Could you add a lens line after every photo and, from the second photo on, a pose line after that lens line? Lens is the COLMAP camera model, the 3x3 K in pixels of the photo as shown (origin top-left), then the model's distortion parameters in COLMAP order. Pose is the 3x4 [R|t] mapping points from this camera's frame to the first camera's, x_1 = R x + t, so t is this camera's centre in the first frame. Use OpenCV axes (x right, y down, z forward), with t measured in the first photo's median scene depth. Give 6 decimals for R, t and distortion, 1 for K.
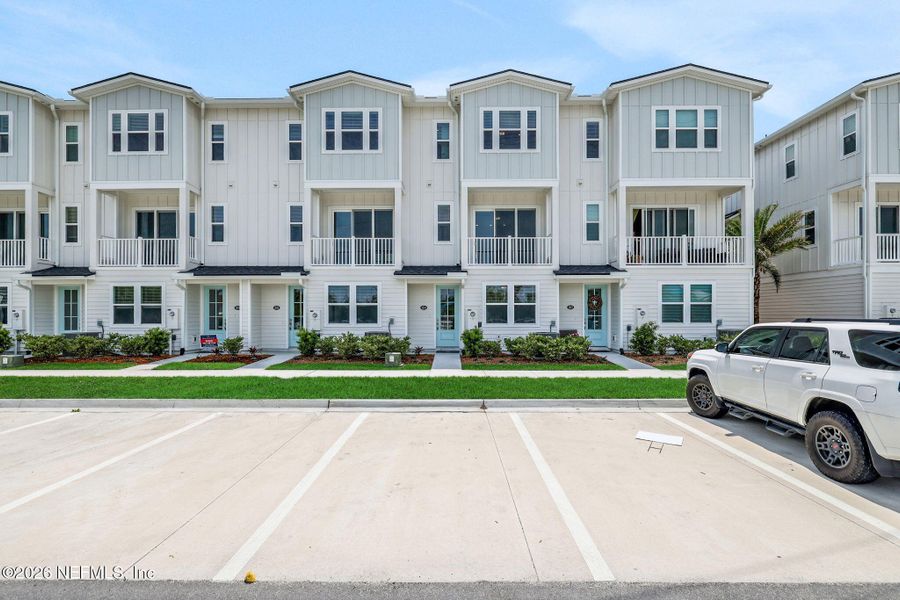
lens RADIAL K [[397.8, 0, 445.6], [0, 397.8, 284.1], [0, 0, 1]] dist [-0.004681, -0.000300]
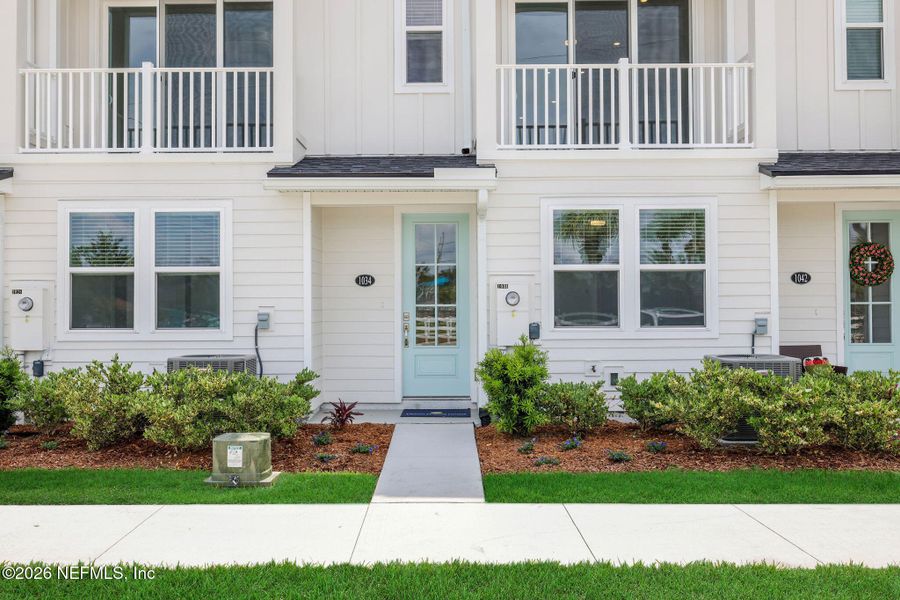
lens RADIAL K [[397.8, 0, 445.6], [0, 397.8, 284.1], [0, 0, 1]] dist [-0.004681, -0.000300]
pose [[0.999966, -0.003669, 0.007359, 0.011428], [0.003420, 0.999429, 0.033616, 0.052401], [-0.007478, -0.033589, 0.999408, 0.676477]]
